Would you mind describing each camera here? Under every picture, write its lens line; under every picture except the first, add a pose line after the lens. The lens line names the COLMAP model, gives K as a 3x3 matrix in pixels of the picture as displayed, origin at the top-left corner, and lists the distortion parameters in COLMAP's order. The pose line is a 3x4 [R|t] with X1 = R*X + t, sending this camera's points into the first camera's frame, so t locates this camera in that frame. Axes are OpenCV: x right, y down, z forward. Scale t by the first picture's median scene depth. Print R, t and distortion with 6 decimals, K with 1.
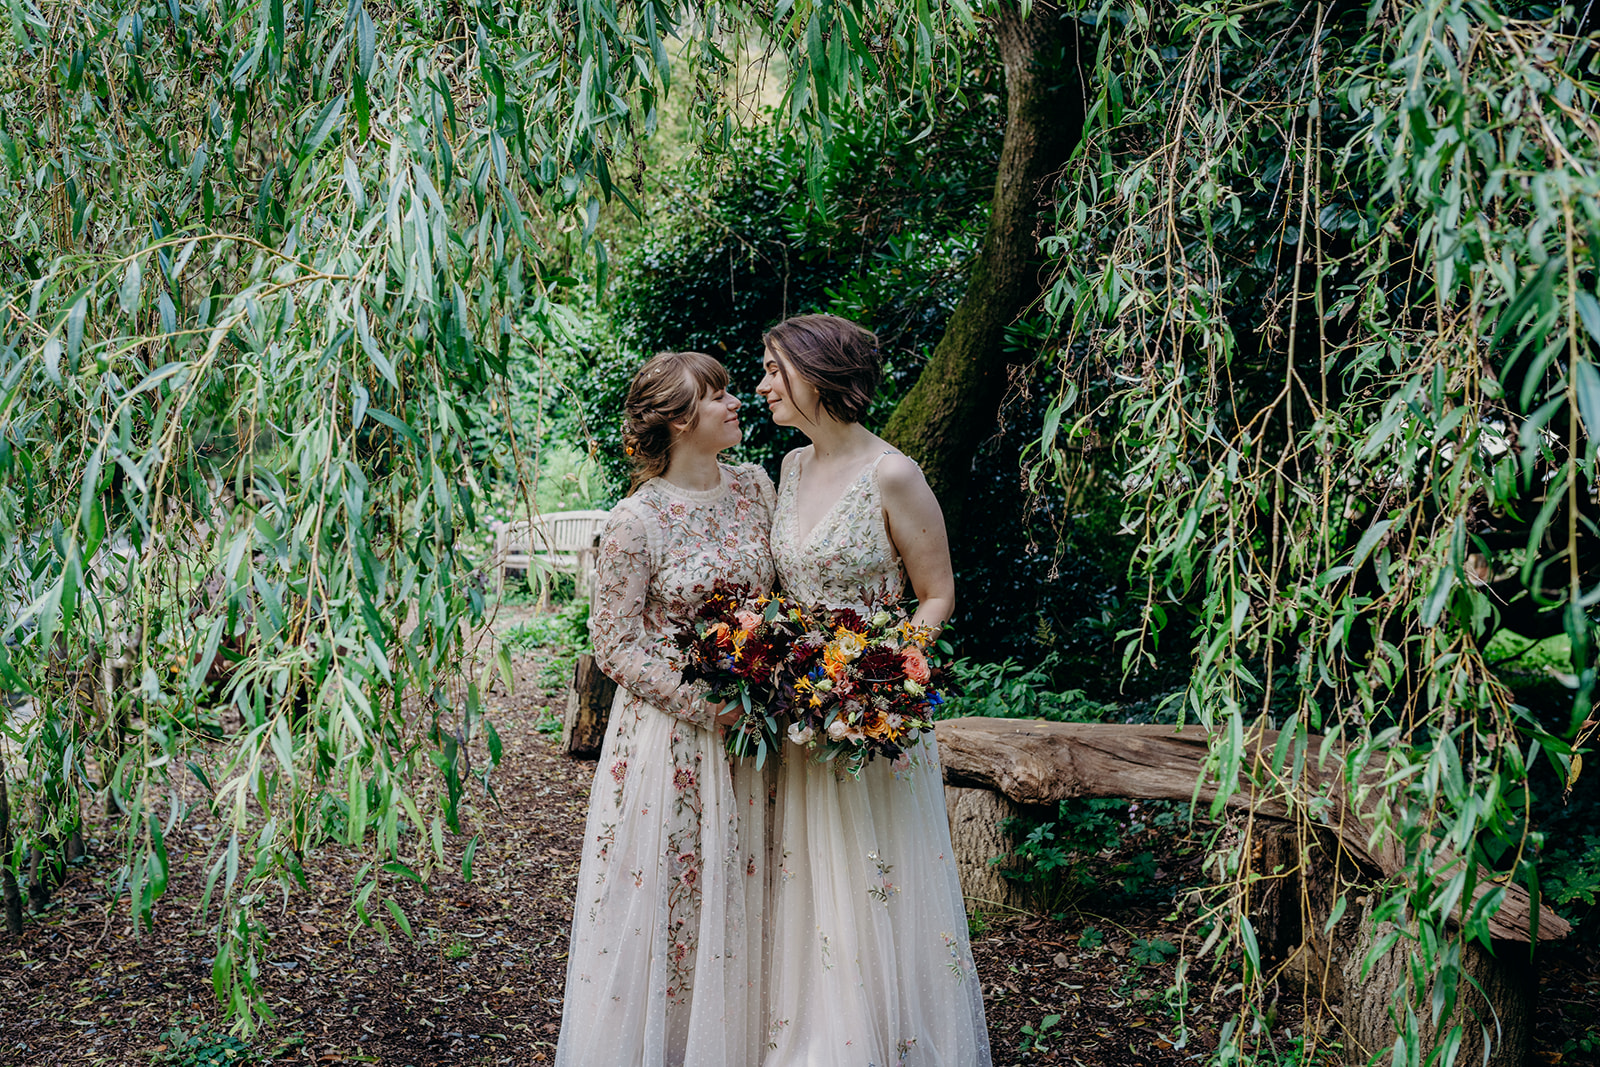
lens RADIAL K [[1608.0, 0, 796.4], [0, 1608.0, 535.3], [0, 0, 1]] dist [-0.016144, 0.000000]
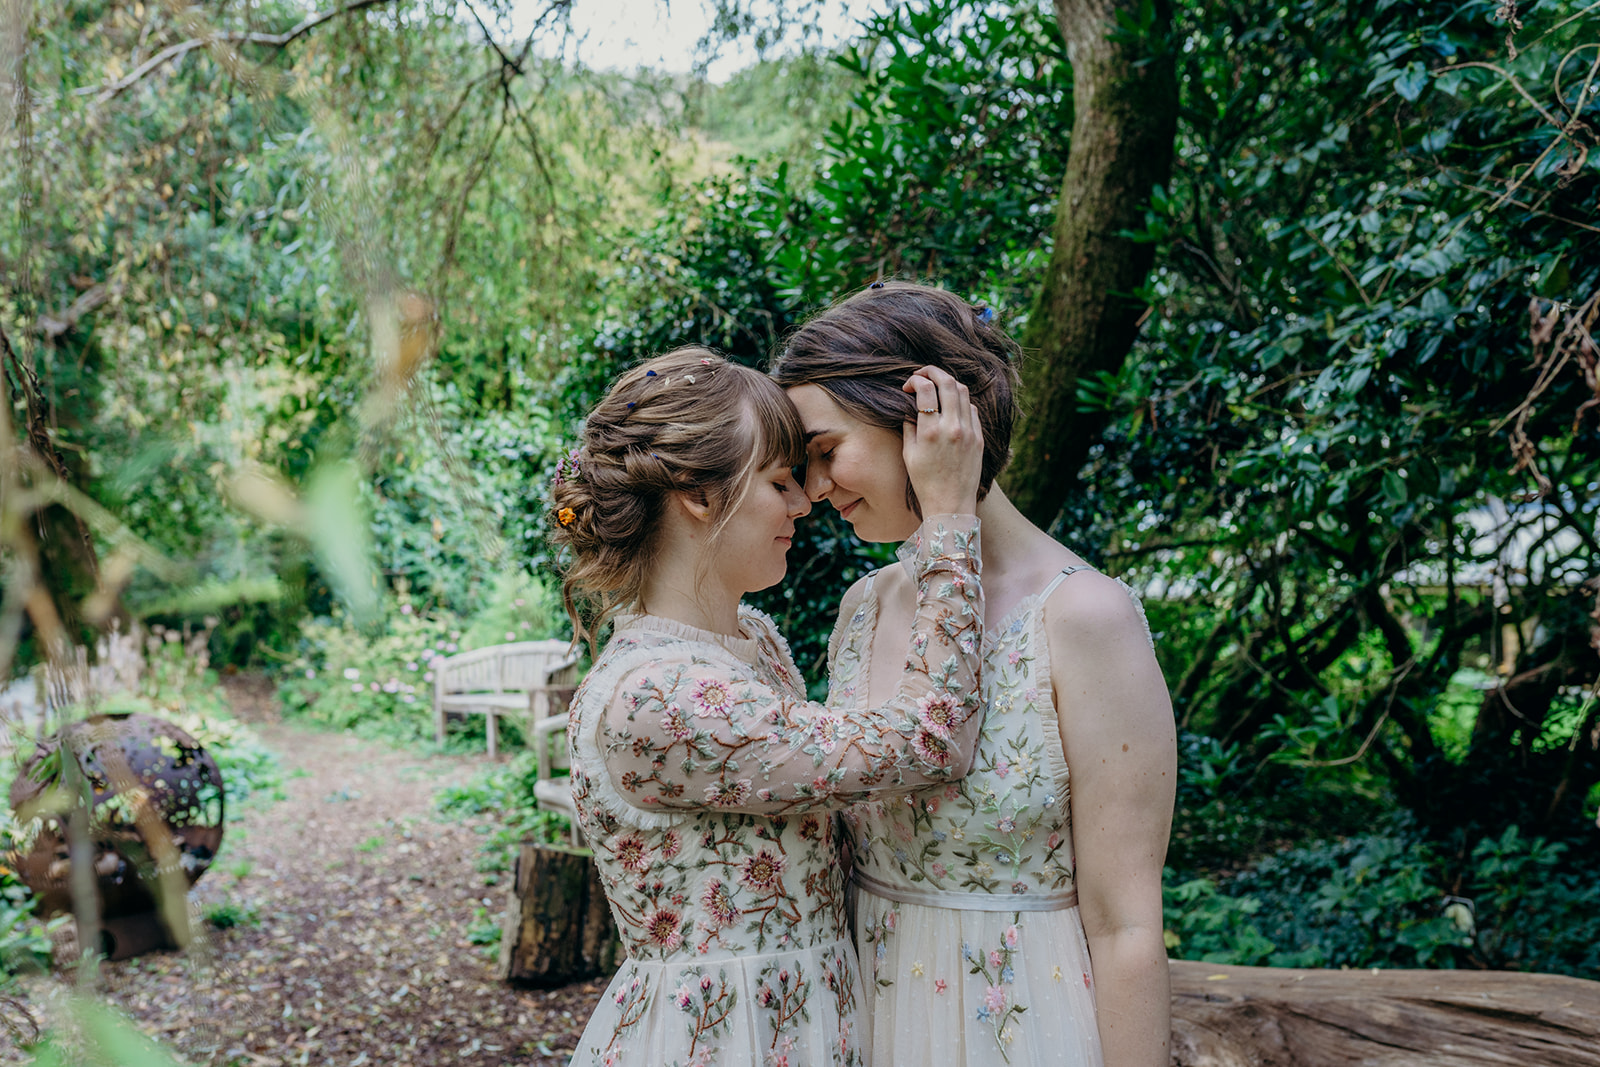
lens RADIAL K [[1608.0, 0, 804.4], [0, 1608.0, 535.3], [0, 0, 1]] dist [-0.016144, 0.000000]
pose [[0.999137, -0.029348, 0.029381, -0.014614], [0.031368, 0.996994, -0.070840, -0.010001], [-0.027214, 0.071701, 0.997055, 0.174970]]
